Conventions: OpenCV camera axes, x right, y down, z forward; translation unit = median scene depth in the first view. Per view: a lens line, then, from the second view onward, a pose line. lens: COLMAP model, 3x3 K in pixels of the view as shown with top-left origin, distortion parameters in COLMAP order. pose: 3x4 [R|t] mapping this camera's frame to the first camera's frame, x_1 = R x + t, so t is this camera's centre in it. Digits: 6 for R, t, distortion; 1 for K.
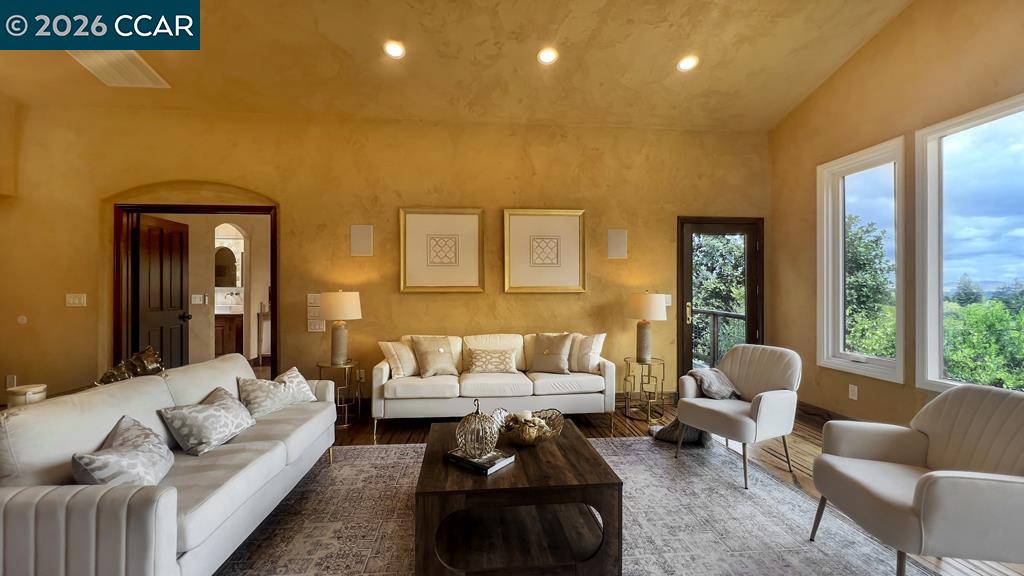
lens RADIAL K [[413.0, 0, 506.8], [0, 413.0, 290.7], [0, 0, 1]] dist [-0.000593, 0.000051]
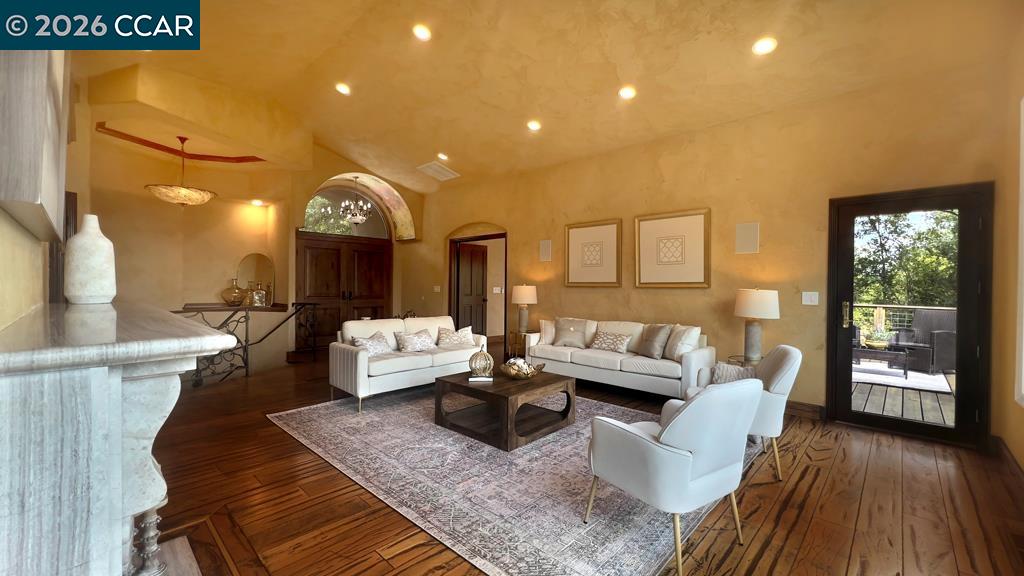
lens RADIAL K [[410.1, 0, 512.0], [0, 410.1, 288.0], [0, 0, 1]] dist [-0.002729, -0.000277]
pose [[0.662947, 0.010683, -0.748590, 0.658126], [-0.008399, 0.999941, 0.006833, 0.001087], [0.748619, 0.001758, 0.662998, -0.046471]]
